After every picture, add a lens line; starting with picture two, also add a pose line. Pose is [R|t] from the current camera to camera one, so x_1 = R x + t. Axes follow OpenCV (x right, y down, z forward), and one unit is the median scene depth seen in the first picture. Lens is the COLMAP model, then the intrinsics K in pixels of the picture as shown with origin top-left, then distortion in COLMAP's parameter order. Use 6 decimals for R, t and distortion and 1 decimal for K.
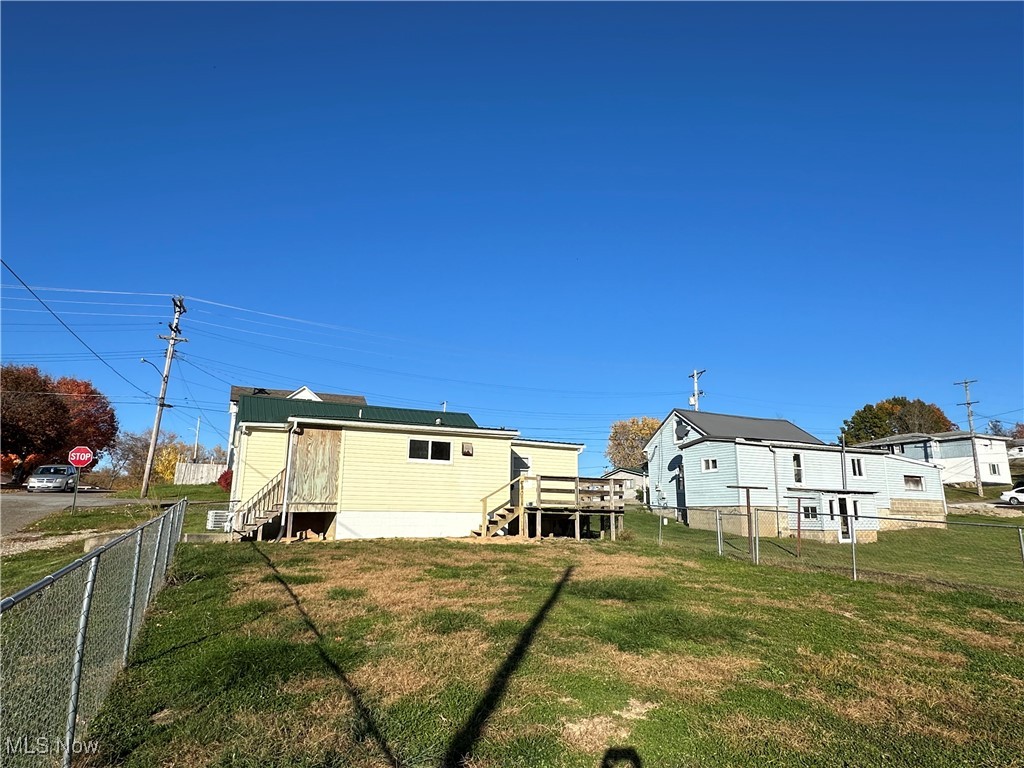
lens RADIAL K [[621.6, 0, 516.0], [0, 621.6, 383.7], [0, 0, 1]] dist [0.002981, -0.001295]
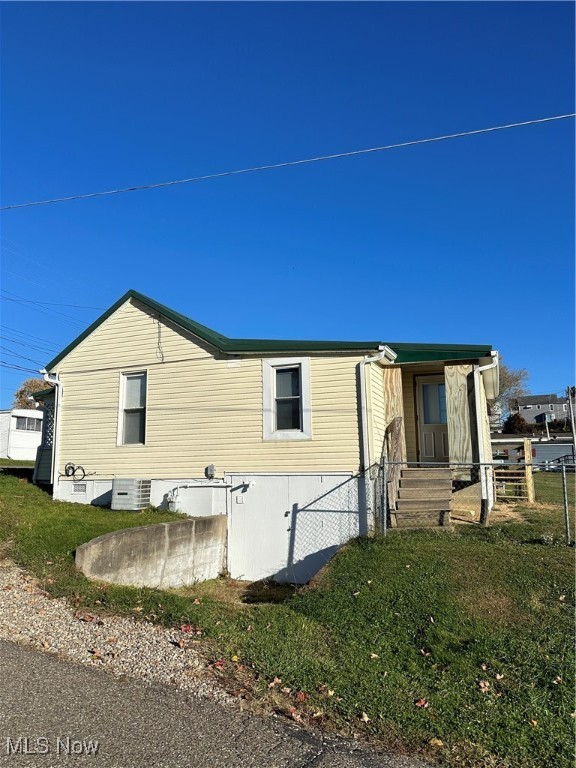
lens RADIAL K [[532.4, 0, 288.0], [0, 532.4, 384.0], [0, 0, 1]] dist [0.167554, -0.236195]
pose [[0.736411, 0.100461, 0.669034, -0.812068], [-0.131489, 0.991309, -0.004122, 0.108047], [-0.663633, -0.084935, 0.743221, 0.581697]]
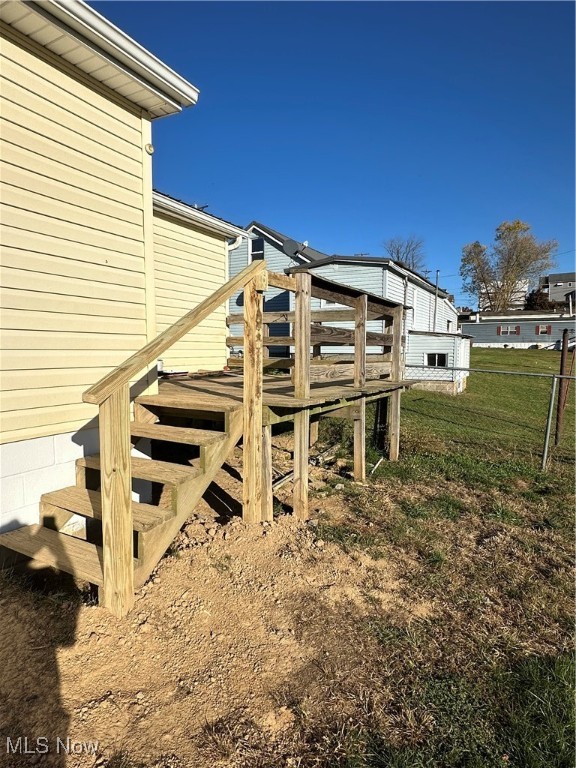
lens RADIAL K [[466.2, 0, 288.0], [0, 466.2, 384.0], [0, 0, 1]] dist [0.002981, -0.001295]
pose [[0.806988, -0.052732, 0.588208, -0.077288], [-0.115415, 0.962718, 0.244649, 0.138481], [-0.579180, -0.265318, 0.770816, 0.804999]]
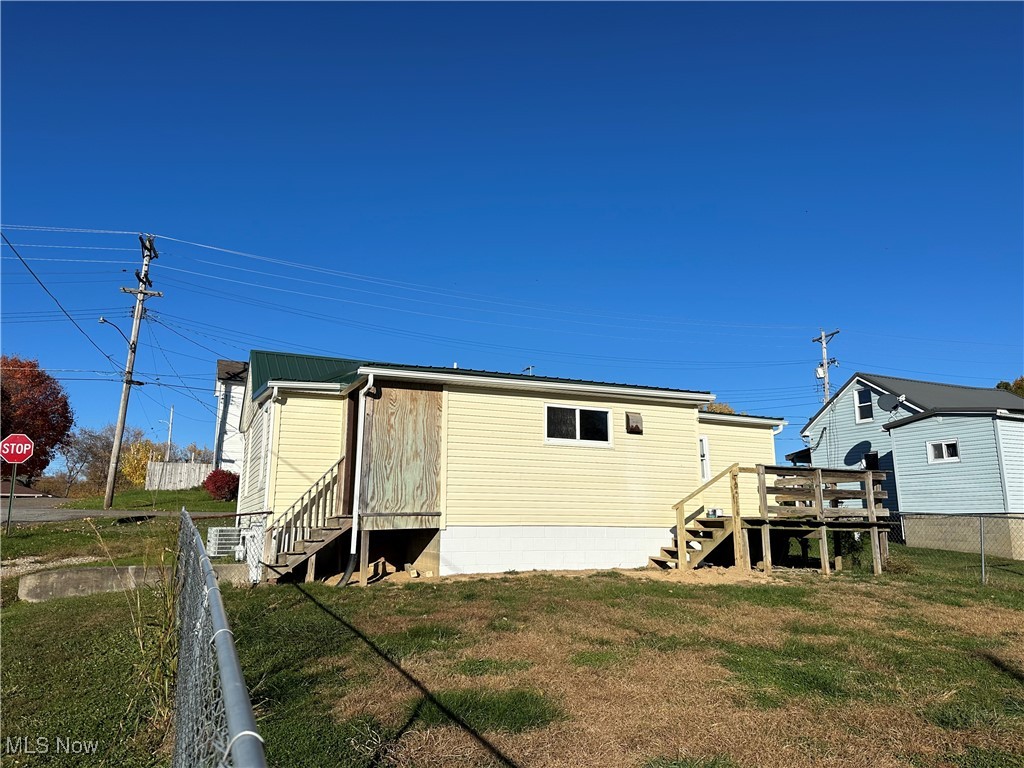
lens RADIAL K [[709.8, 0, 506.1], [0, 709.8, 380.6], [0, 0, 1]] dist [0.167554, -0.236195]
pose [[0.999285, -0.014887, -0.034761, -0.173292], [0.015392, 0.999779, 0.014306, 0.050027], [0.034541, -0.014830, 0.999293, 0.283139]]
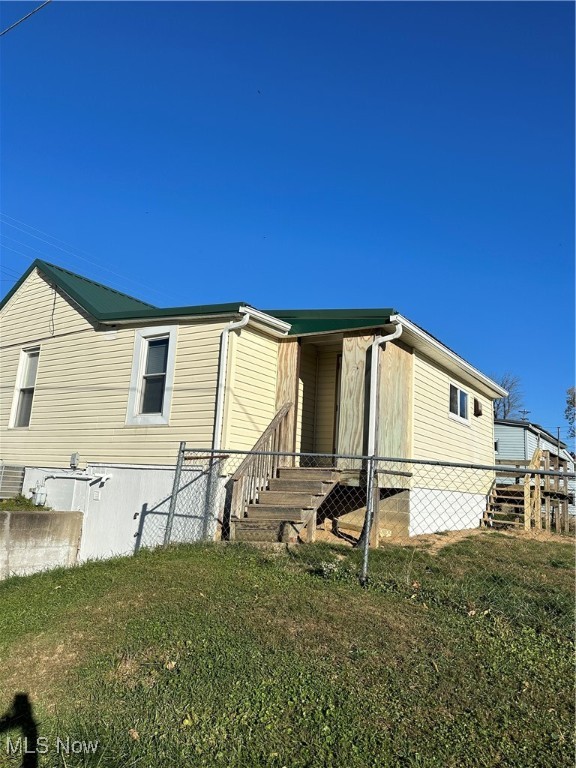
lens RADIAL K [[532.4, 0, 288.0], [0, 532.4, 384.0], [0, 0, 1]] dist [0.167554, -0.236195]
pose [[0.863338, 0.137143, 0.485633, -0.562684], [-0.158297, 0.987388, 0.002575, 0.108416], [-0.479155, -0.079098, 0.874159, 0.534214]]
